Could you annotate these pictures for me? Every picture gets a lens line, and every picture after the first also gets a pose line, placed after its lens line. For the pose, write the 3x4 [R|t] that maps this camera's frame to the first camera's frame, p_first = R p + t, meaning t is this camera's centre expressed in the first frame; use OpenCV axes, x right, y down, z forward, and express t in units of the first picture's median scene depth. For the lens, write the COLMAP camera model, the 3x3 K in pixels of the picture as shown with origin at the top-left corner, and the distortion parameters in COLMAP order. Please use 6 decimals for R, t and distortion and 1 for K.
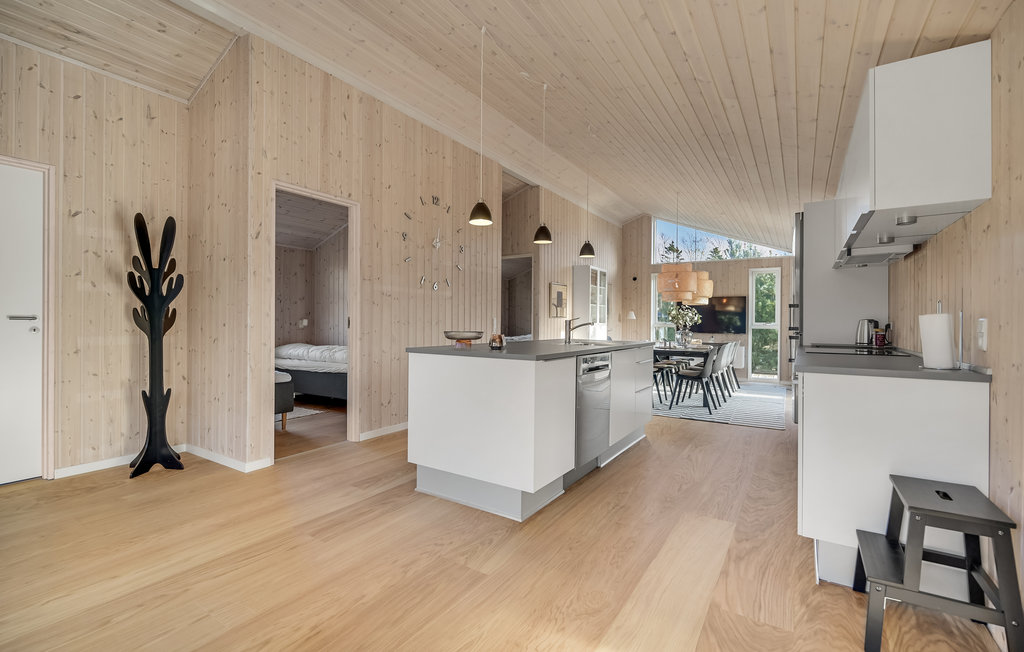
lens RADIAL K [[440.1, 0, 517.3], [0, 440.1, 326.0], [0, 0, 1]] dist [0.002242, 0.000240]
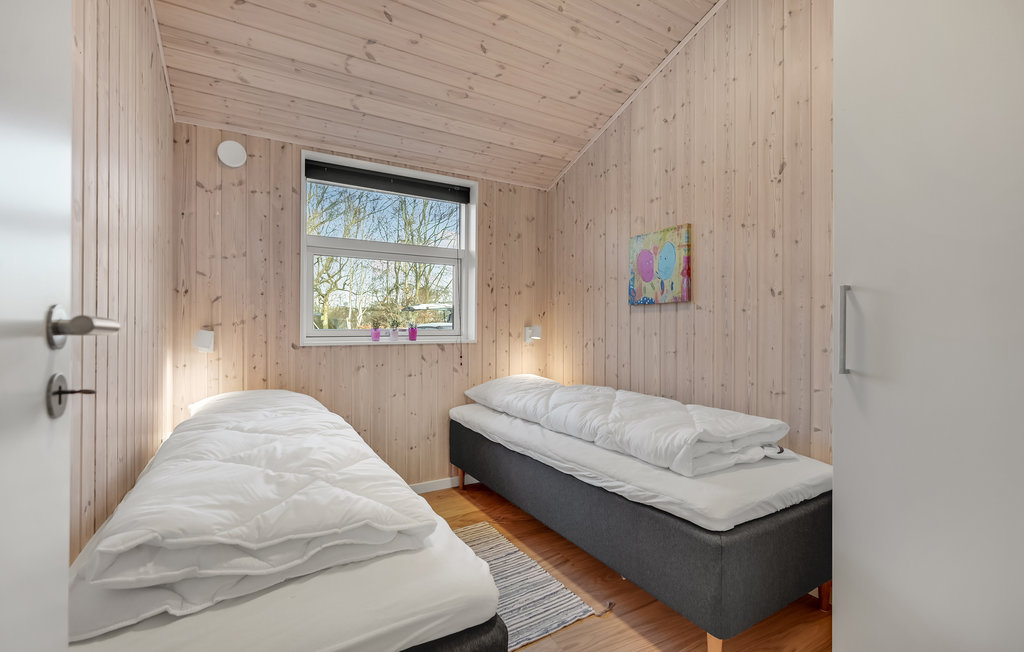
lens RADIAL K [[440.1, 0, 514.3], [0, 440.1, 326.1], [0, 0, 1]] dist [0.002242, 0.000240]
pose [[0.886137, -0.009959, -0.463316, -0.279349], [0.003510, 0.999885, -0.014778, -0.007508], [0.463410, 0.011469, 0.886070, 0.559263]]
